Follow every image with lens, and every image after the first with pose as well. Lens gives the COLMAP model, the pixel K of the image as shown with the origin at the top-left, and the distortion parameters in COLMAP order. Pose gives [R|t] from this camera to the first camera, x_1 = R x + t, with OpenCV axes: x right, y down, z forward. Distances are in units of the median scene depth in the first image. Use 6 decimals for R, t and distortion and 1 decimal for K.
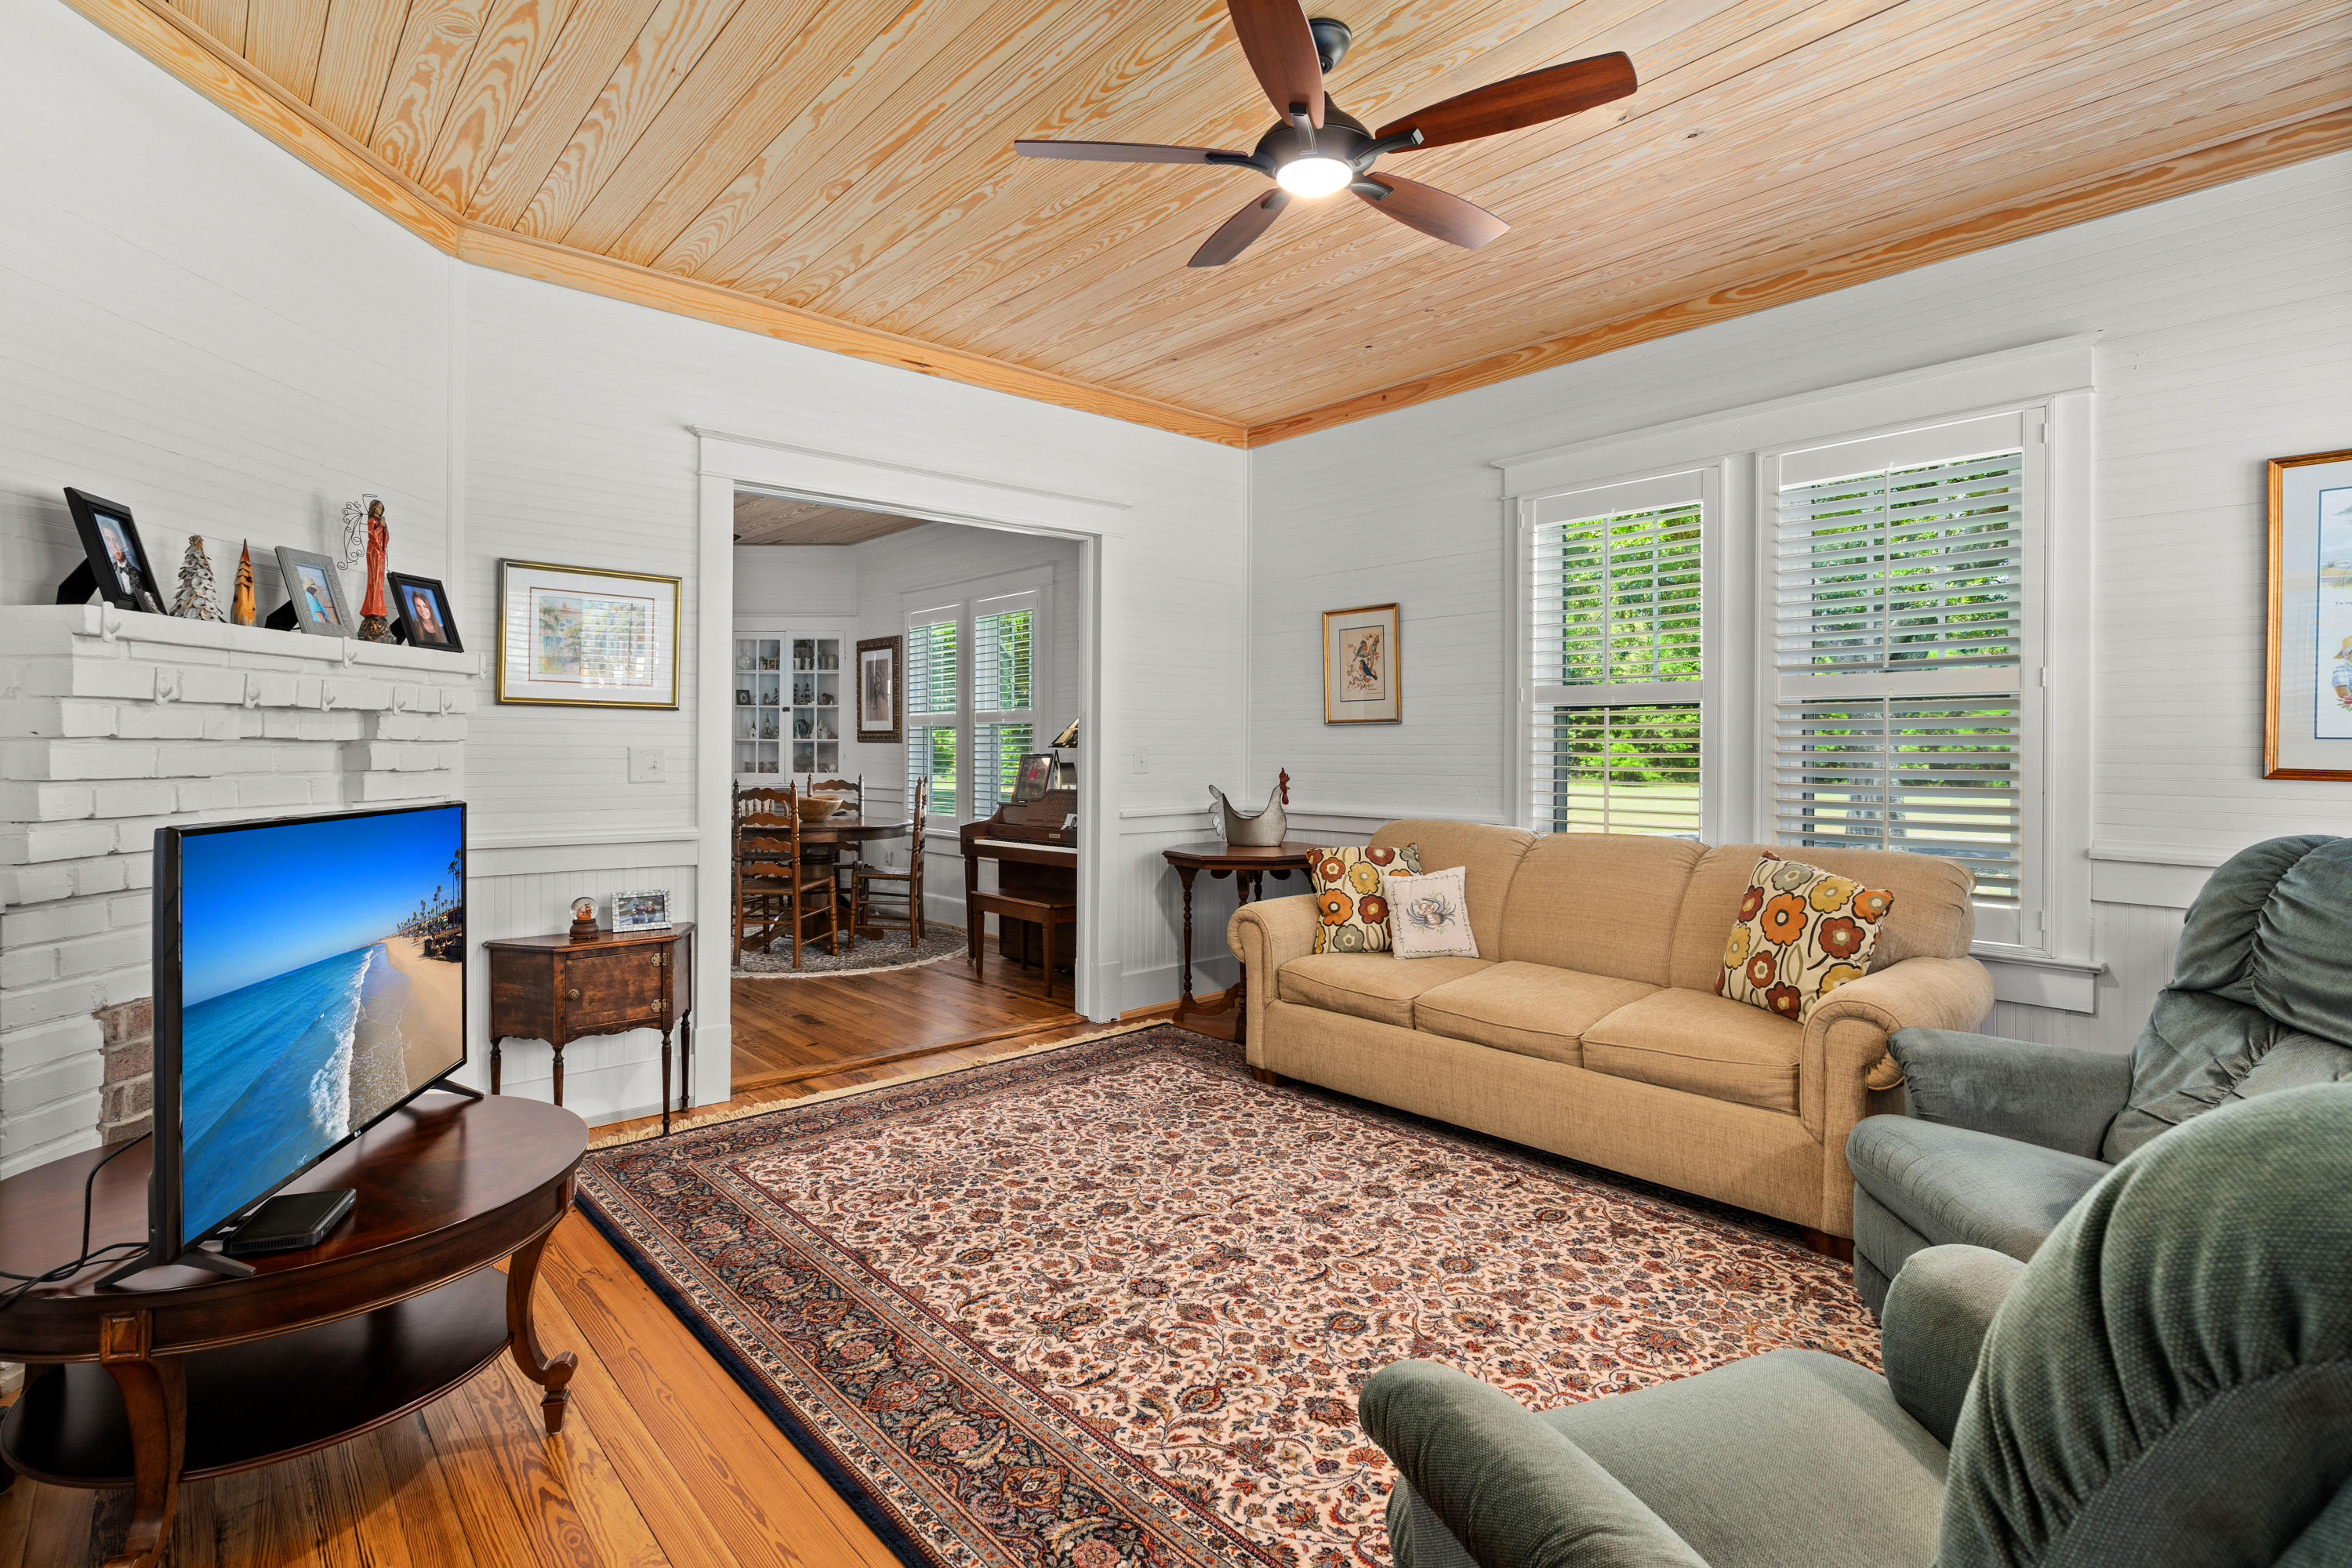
lens RADIAL K [[1102.5, 0, 1181.0], [0, 1102.5, 758.3], [0, 0, 1]] dist [0.034201, 0.000012]
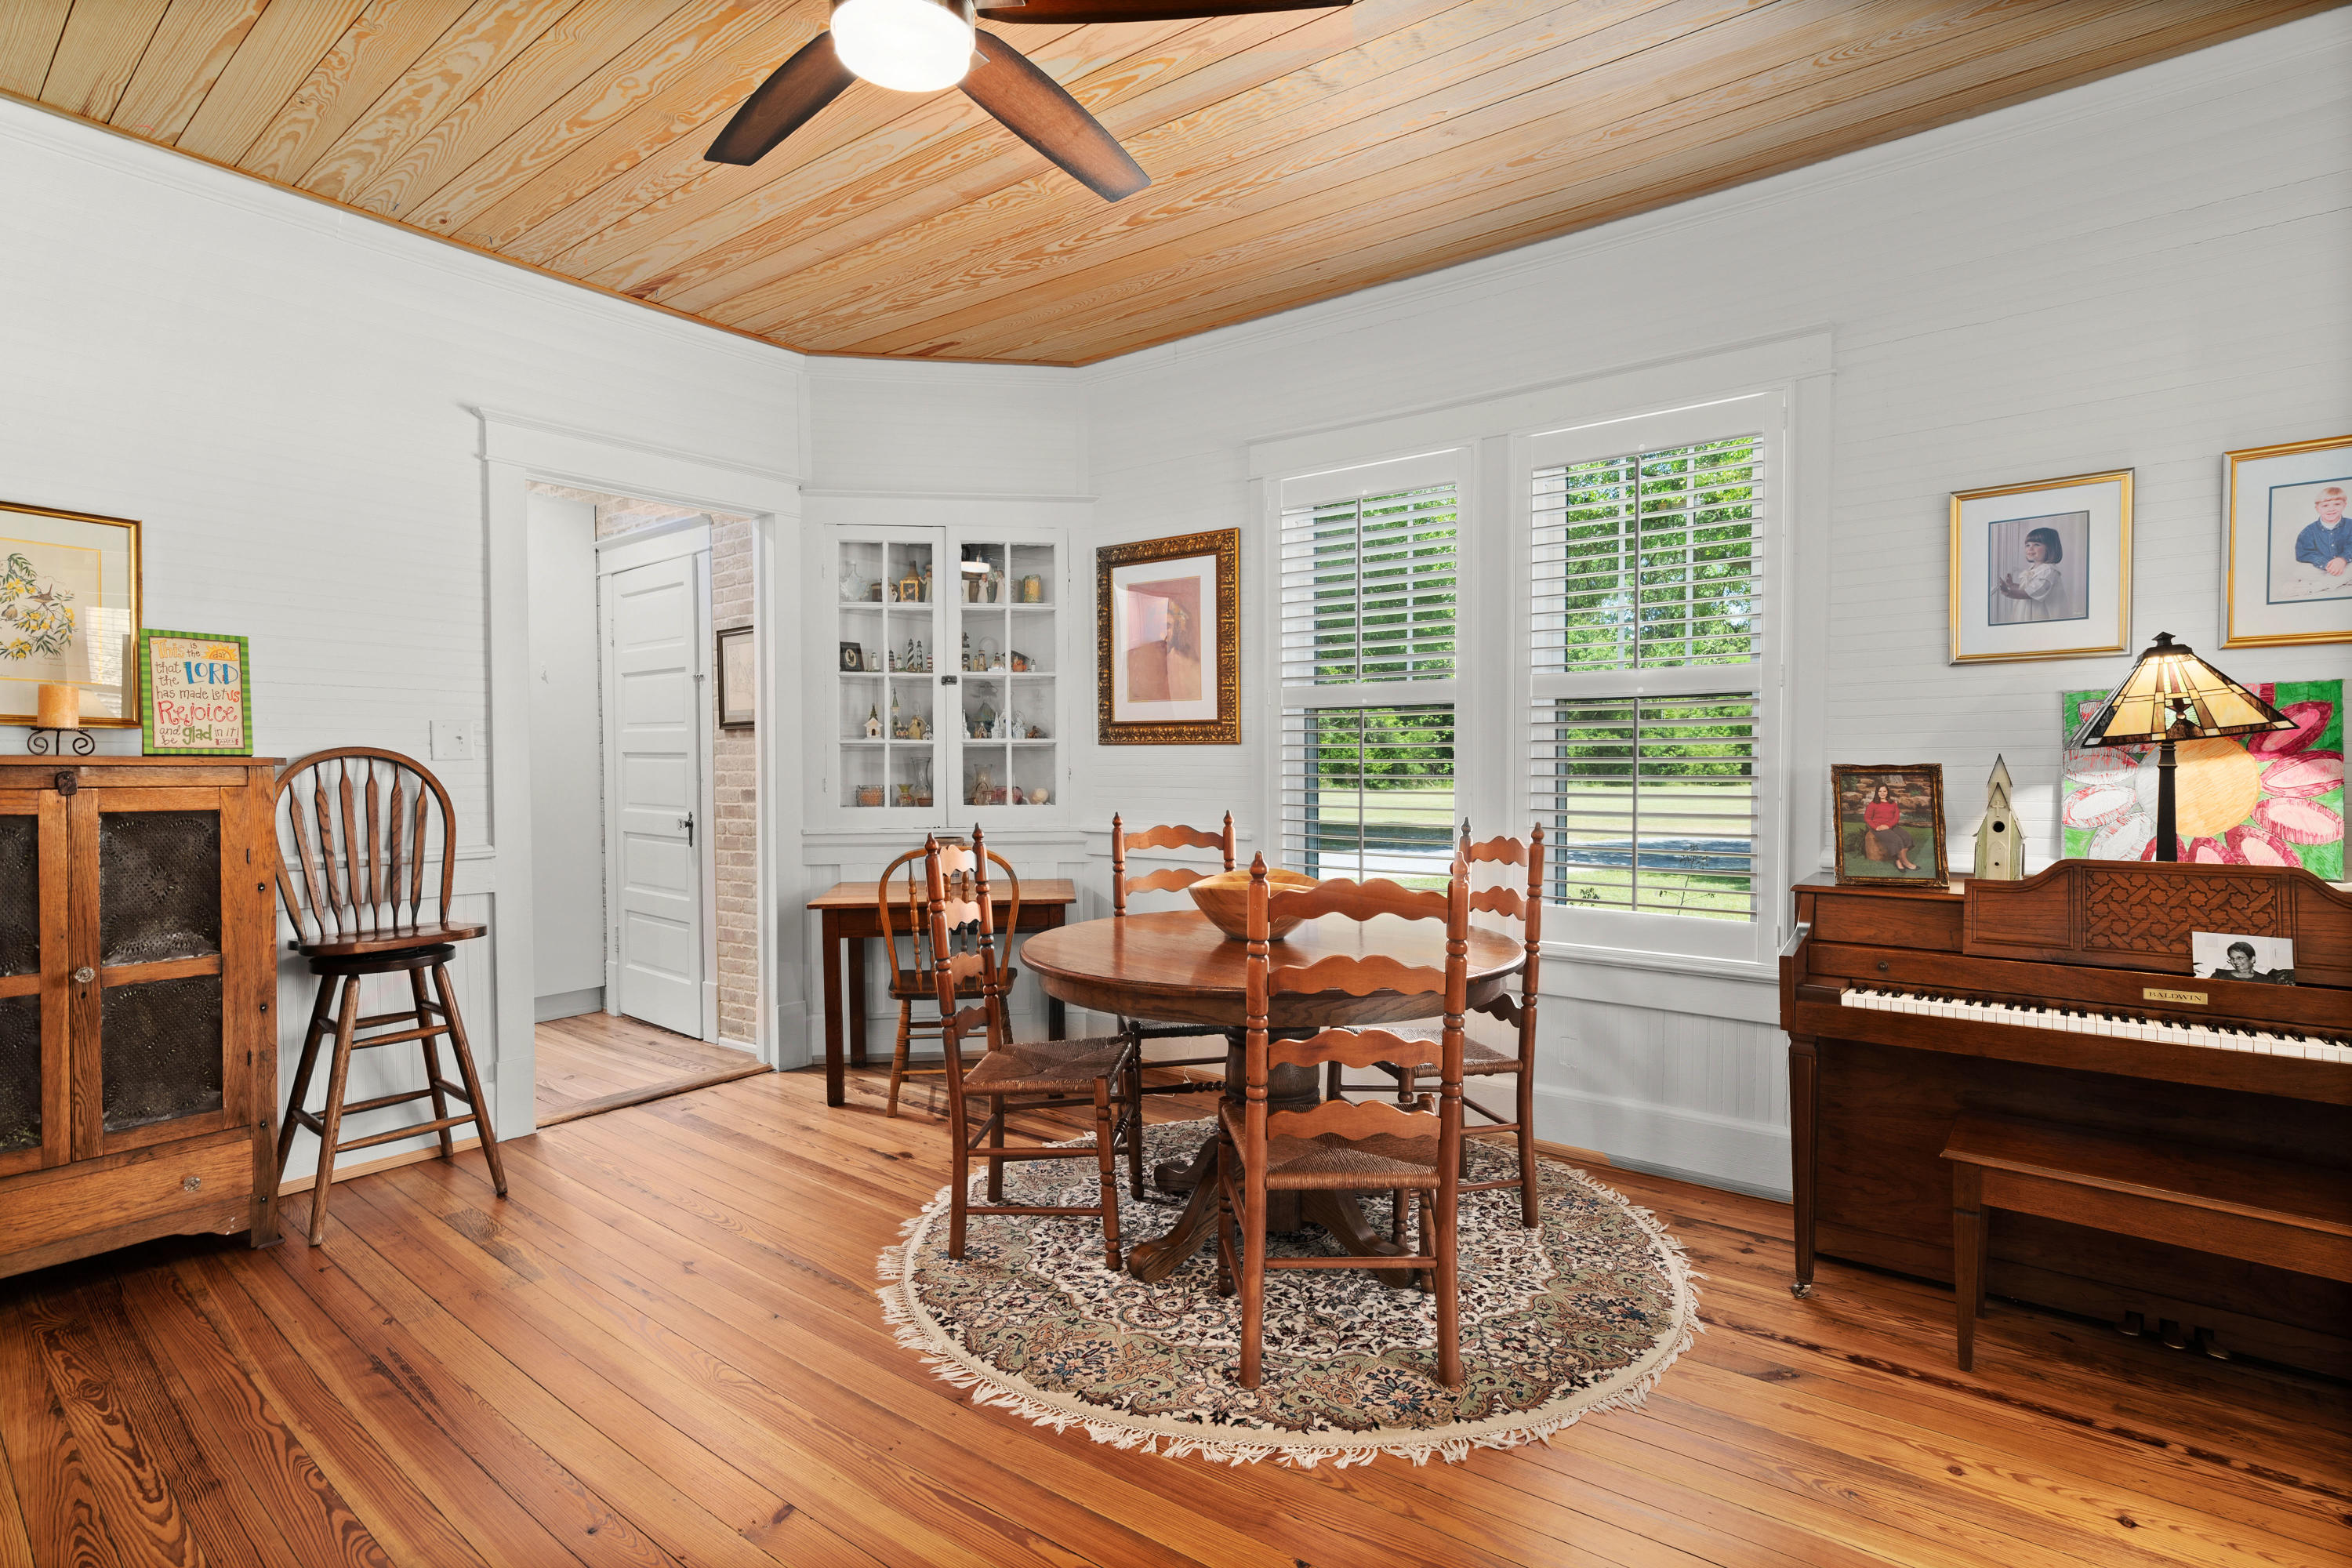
lens RADIAL K [[1102.5, 0, 1181.0], [0, 1102.5, 758.3], [0, 0, 1]] dist [0.034201, 0.000012]
pose [[0.980362, -0.011149, 0.196890, -0.351764], [0.011371, 0.999935, 0.000002, -0.007314], [-0.196877, 0.002237, 0.980426, 0.483415]]
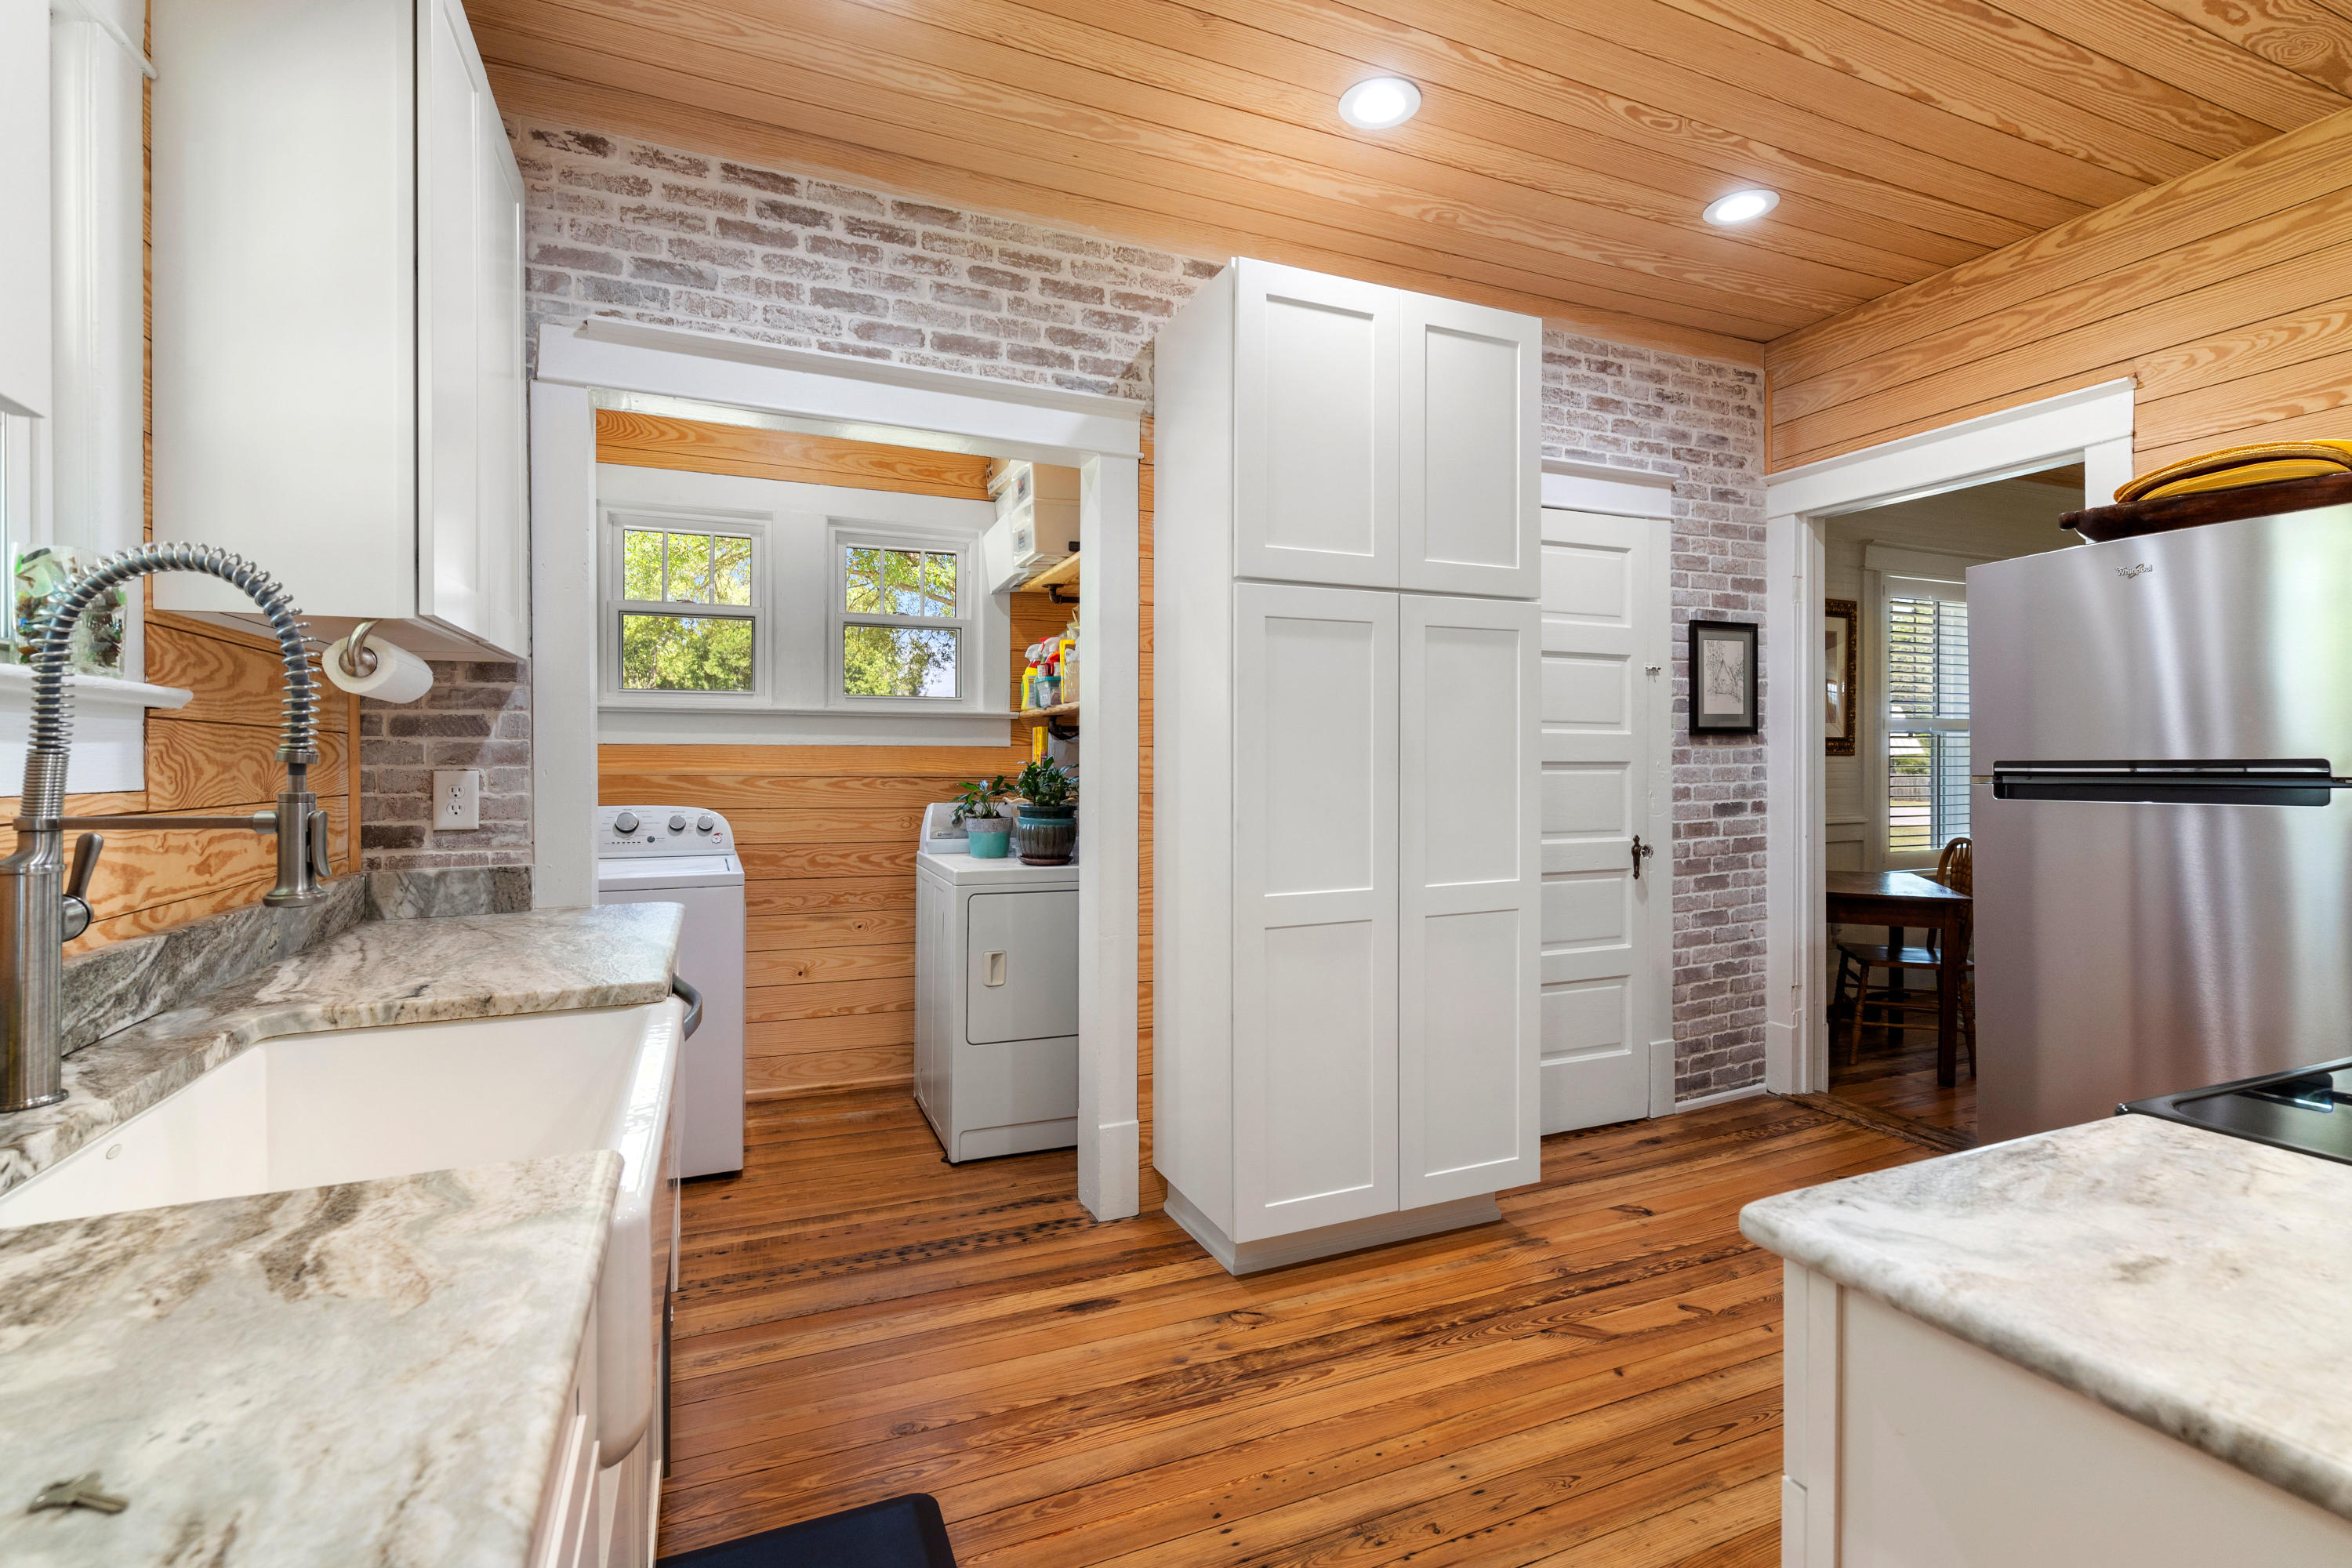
lens RADIAL K [[1102.5, 0, 1181.0], [0, 1102.5, 758.3], [0, 0, 1]] dist [0.034201, 0.000012]
pose [[0.310440, 0.001656, 0.950592, -0.977840], [0.004771, 0.999983, -0.003300, -0.013467], [-0.950581, 0.005559, 0.310427, 1.121488]]
